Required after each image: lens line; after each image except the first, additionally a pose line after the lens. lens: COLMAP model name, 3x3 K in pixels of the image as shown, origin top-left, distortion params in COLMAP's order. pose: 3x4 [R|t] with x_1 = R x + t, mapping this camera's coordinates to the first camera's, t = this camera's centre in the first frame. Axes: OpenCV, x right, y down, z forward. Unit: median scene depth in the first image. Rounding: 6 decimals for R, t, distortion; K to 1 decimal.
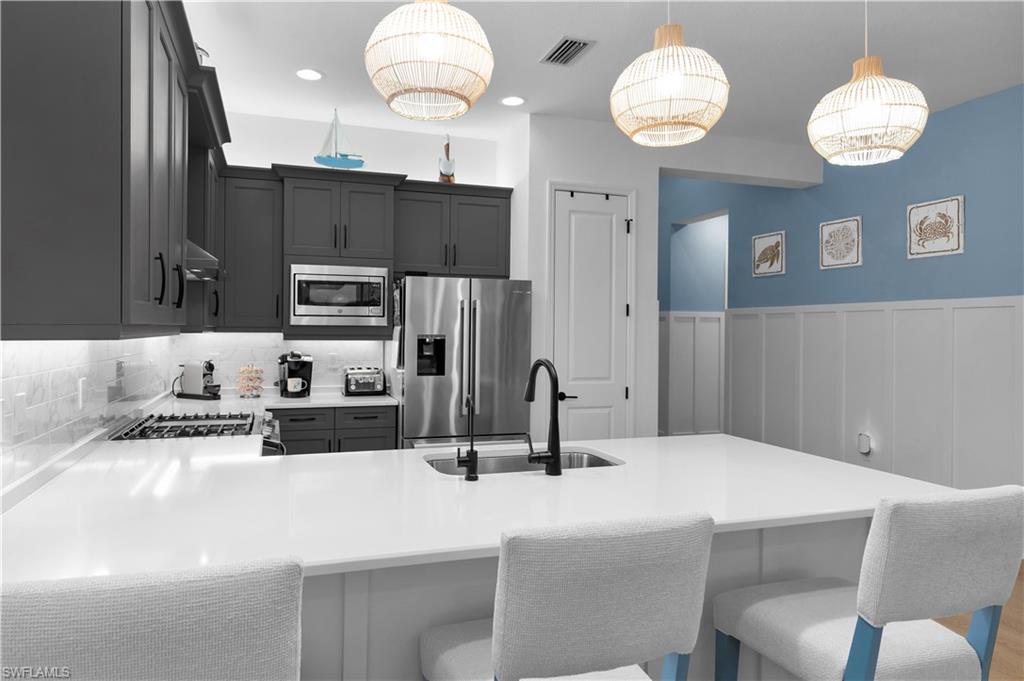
lens RADIAL K [[589.9, 0, 512.0], [0, 589.9, 340.5], [0, 0, 1]] dist [-0.000153, -0.000207]
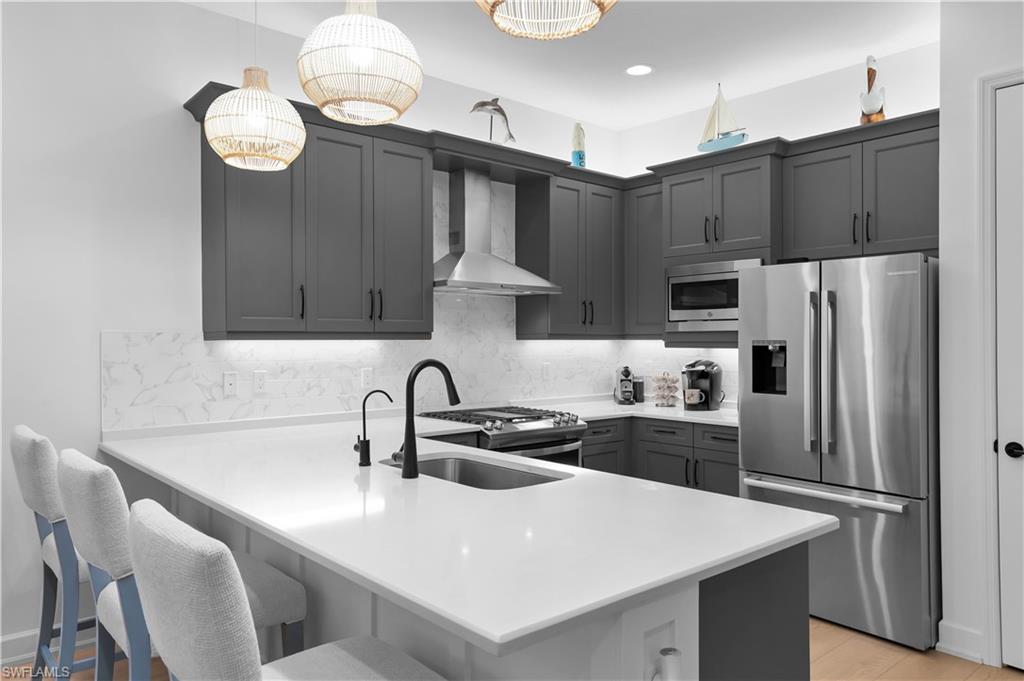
lens RADIAL K [[709.0, 0, 512.0], [0, 709.0, 340.5], [0, 0, 1]] dist [0.033308, -0.001947]
pose [[0.418970, -0.009555, -0.907950, 0.551785], [-0.010171, 0.999833, -0.015215, 0.007944], [0.907943, 0.015609, 0.418803, 0.296571]]
